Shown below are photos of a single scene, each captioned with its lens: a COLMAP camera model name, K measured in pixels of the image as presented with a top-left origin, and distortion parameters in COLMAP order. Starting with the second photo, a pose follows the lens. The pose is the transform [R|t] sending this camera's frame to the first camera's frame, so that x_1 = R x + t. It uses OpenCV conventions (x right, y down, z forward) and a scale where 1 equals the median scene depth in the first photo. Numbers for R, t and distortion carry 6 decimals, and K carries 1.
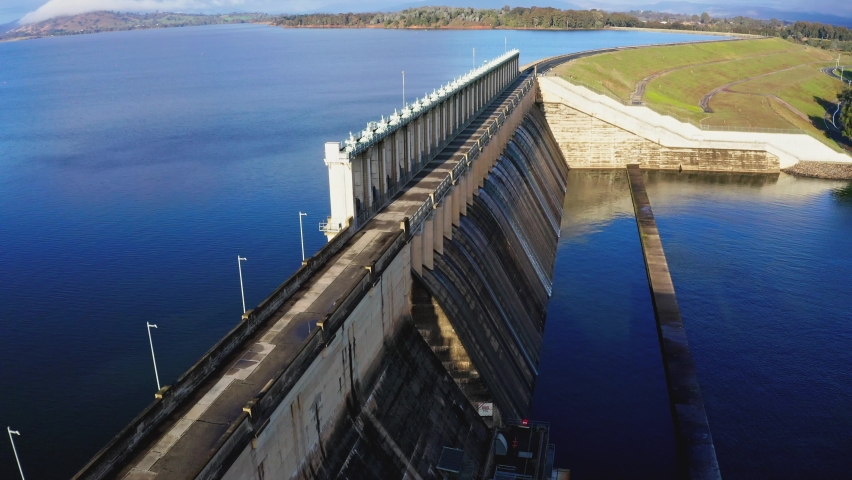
lens RADIAL K [[679.9, 0, 426.0], [0, 679.9, 240.0], [0, 0, 1]] dist [-0.168991, 0.003731]
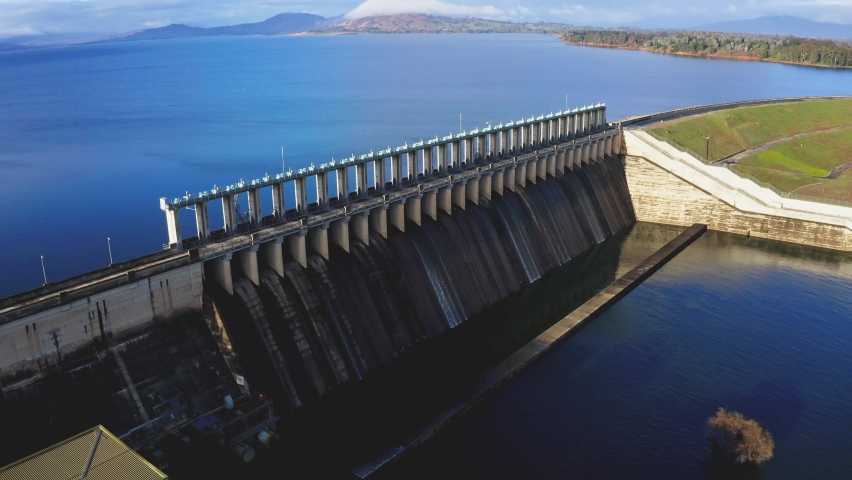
lens RADIAL K [[679.9, 0, 426.0], [0, 679.9, 240.0], [0, 0, 1]] dist [-0.168991, 0.003731]
pose [[0.904712, 0.133874, -0.404443, 0.338468], [-0.139776, 0.990069, 0.015051, -0.046586], [0.402441, 0.042914, 0.914439, -0.071665]]
